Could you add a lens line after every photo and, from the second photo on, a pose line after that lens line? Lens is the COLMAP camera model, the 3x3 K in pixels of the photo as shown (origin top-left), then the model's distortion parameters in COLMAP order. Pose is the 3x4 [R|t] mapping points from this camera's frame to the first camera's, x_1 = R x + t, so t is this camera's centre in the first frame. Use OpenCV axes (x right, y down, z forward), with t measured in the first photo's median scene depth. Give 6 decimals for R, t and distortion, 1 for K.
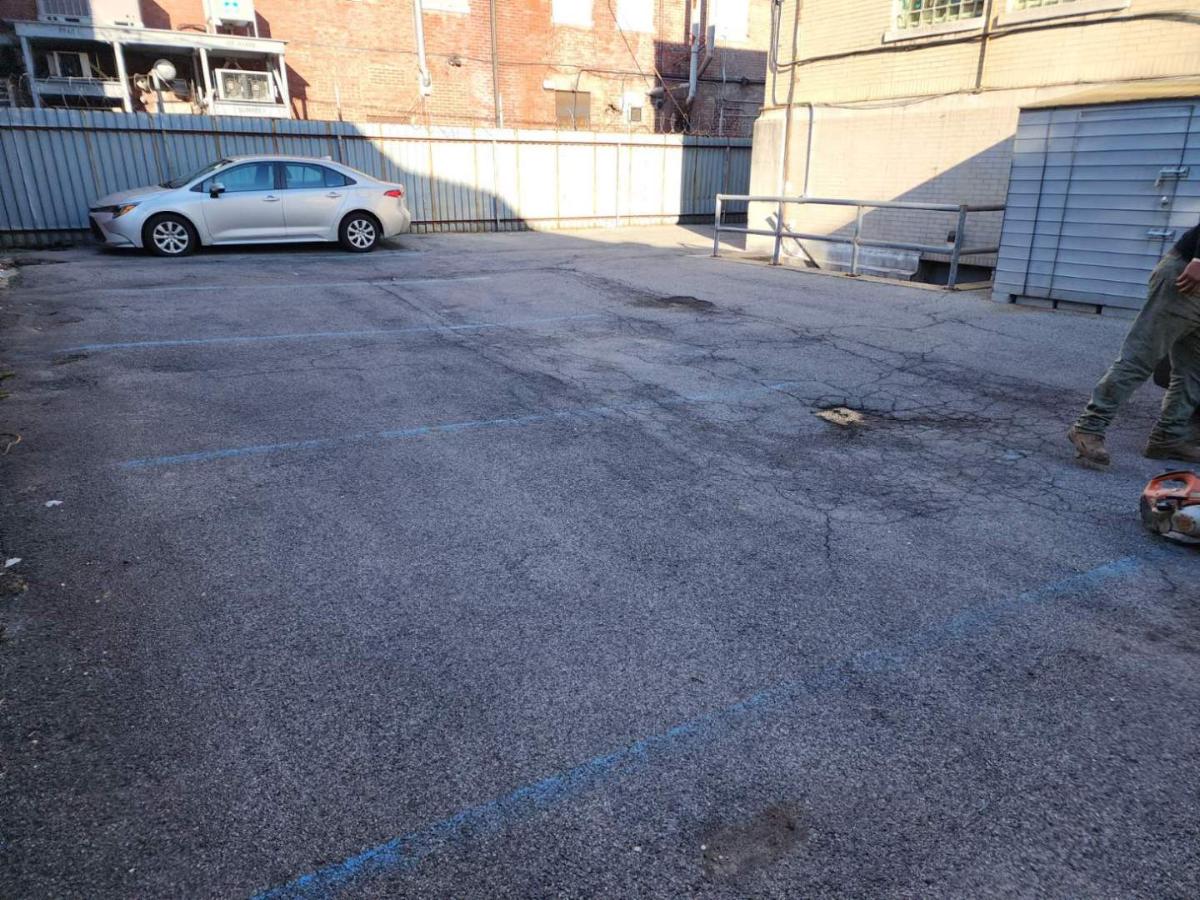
lens RADIAL K [[785.0, 0, 600.0], [0, 785.0, 450.0], [0, 0, 1]] dist [0.070232, -0.046991]
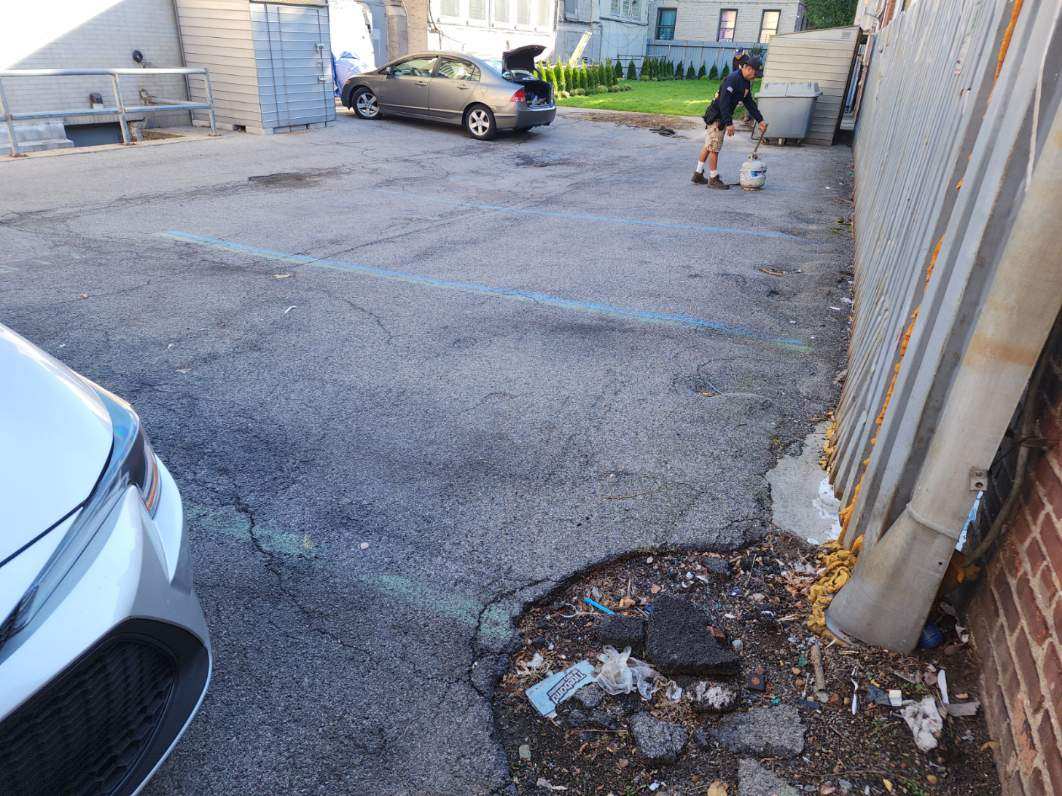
lens RADIAL K [[694.8, 0, 531.0], [0, 694.8, 398.0], [0, 0, 1]] dist [0.070232, -0.046991]
pose [[-0.539569, -0.408989, 0.735931, -0.685560], [0.242245, 0.761712, 0.600926, -0.345039], [-0.806339, 0.502516, -0.311920, 0.889463]]
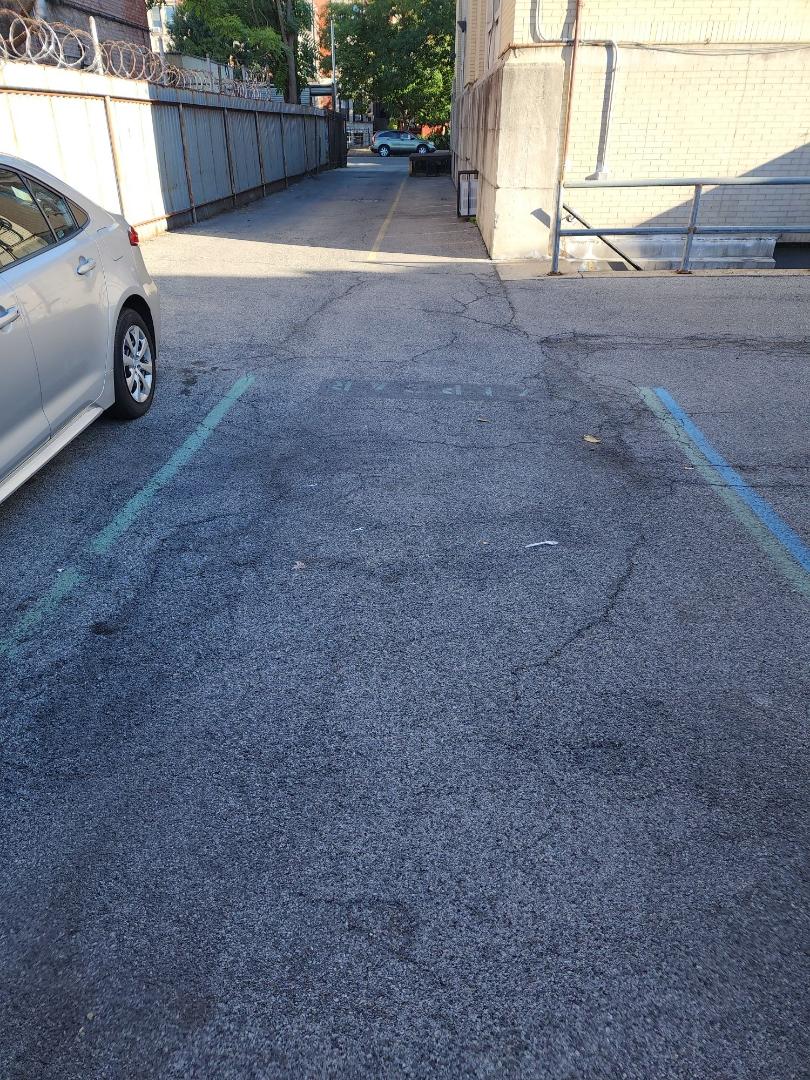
lens RADIAL K [[739.8, 0, 405.6], [0, 739.8, 559.6], [0, 0, 1]] dist [0.076559, -0.069952]
pose [[0.556040, -0.431412, 0.710424, -0.543337], [0.294227, 0.901564, 0.317195, -0.282762], [-0.777335, 0.032653, 0.628239, 0.729002]]
